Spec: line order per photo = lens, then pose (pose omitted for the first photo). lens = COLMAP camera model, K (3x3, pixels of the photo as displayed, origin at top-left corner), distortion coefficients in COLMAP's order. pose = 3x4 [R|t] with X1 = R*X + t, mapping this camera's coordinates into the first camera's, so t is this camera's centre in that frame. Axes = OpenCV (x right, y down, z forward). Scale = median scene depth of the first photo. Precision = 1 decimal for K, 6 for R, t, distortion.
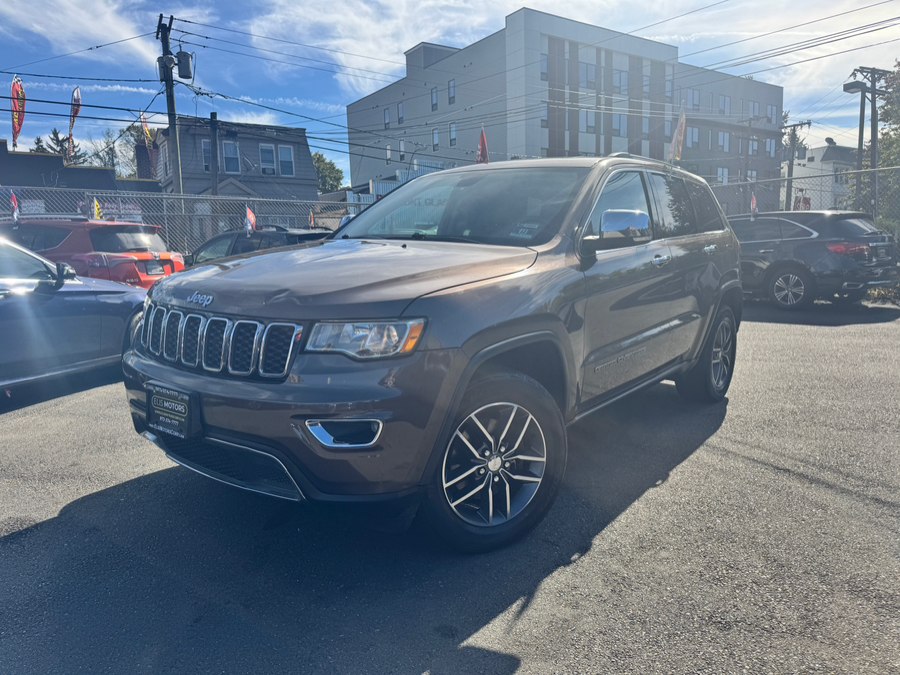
lens RADIAL K [[633.6, 0, 450.0], [0, 633.6, 337.5], [0, 0, 1]] dist [0.030046, -0.048425]
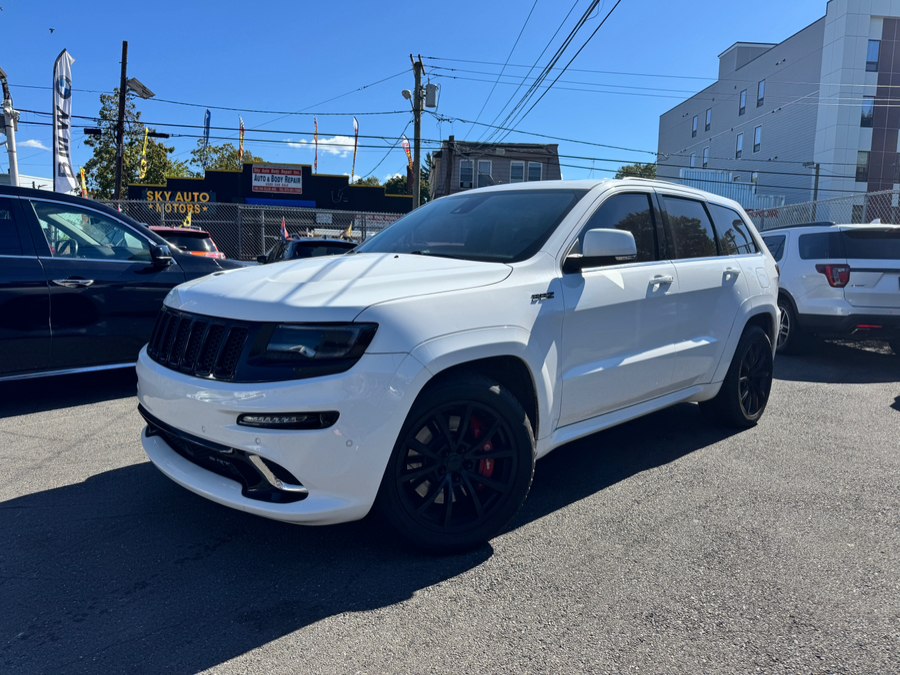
lens RADIAL K [[633.6, 0, 450.0], [0, 633.6, 337.5], [0, 0, 1]] dist [0.030046, -0.048425]
pose [[0.854455, 0.105004, -0.508804, 0.241347], [-0.114372, 0.993354, 0.012935, -0.012845], [0.506781, 0.047140, 0.860785, 0.048107]]
